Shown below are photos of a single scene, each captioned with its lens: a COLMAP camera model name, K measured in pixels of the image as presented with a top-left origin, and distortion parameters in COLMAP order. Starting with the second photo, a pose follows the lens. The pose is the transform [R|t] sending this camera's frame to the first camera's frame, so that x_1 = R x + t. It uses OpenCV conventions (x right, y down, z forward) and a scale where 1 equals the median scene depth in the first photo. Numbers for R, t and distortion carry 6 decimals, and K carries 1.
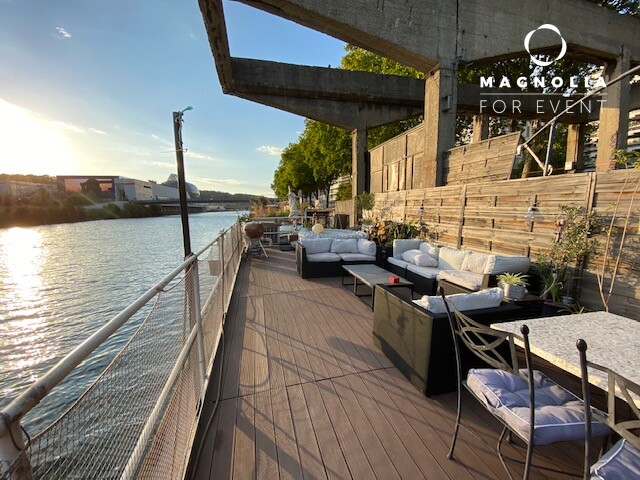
lens RADIAL K [[260.6, 0, 320.0], [0, 260.6, 244.2], [0, 0, 1]] dist [0.001488, -0.012319]
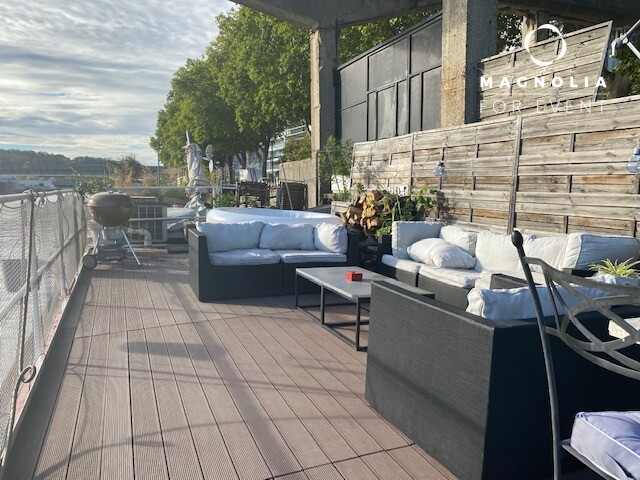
lens RADIAL K [[494.5, 0, 320.8], [0, 494.5, 240.2], [0, 0, 1]] dist [-0.011419, -0.000020]
pose [[0.989616, -0.007512, 0.143540, -0.000397], [0.011896, 0.999488, -0.029705, 0.038002], [-0.143243, 0.031104, 0.989199, 0.036119]]
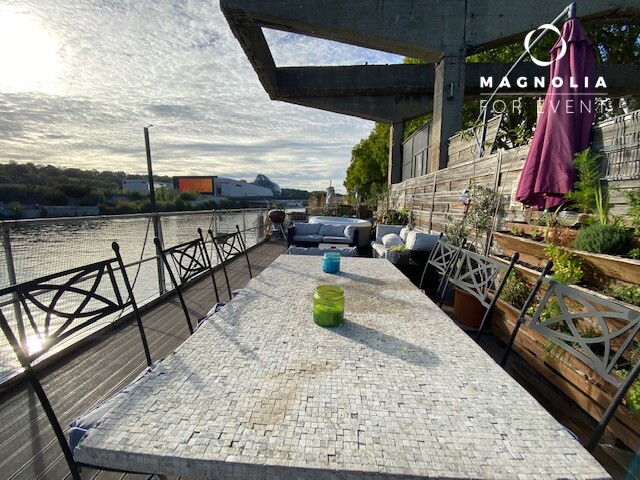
lens RADIAL K [[260.6, 0, 321.0], [0, 260.6, 246.1], [0, 0, 1]] dist [0.001488, -0.012319]
pose [[0.961229, 0.051749, -0.270851, 0.278059], [-0.046743, 0.998596, 0.024903, 0.043406], [0.271759, -0.011277, 0.962299, -0.088329]]
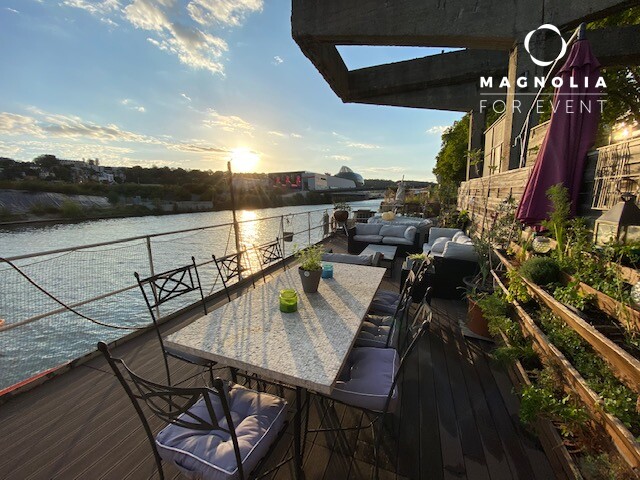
lens RADIAL K [[260.6, 0, 318.5], [0, 260.6, 245.2], [0, 0, 1]] dist [0.001488, -0.012319]
pose [[0.824527, 0.090990, -0.558458, 0.402704], [-0.061640, 0.995556, 0.071199, 0.009254], [0.562454, -0.024282, 0.826472, -0.139696]]
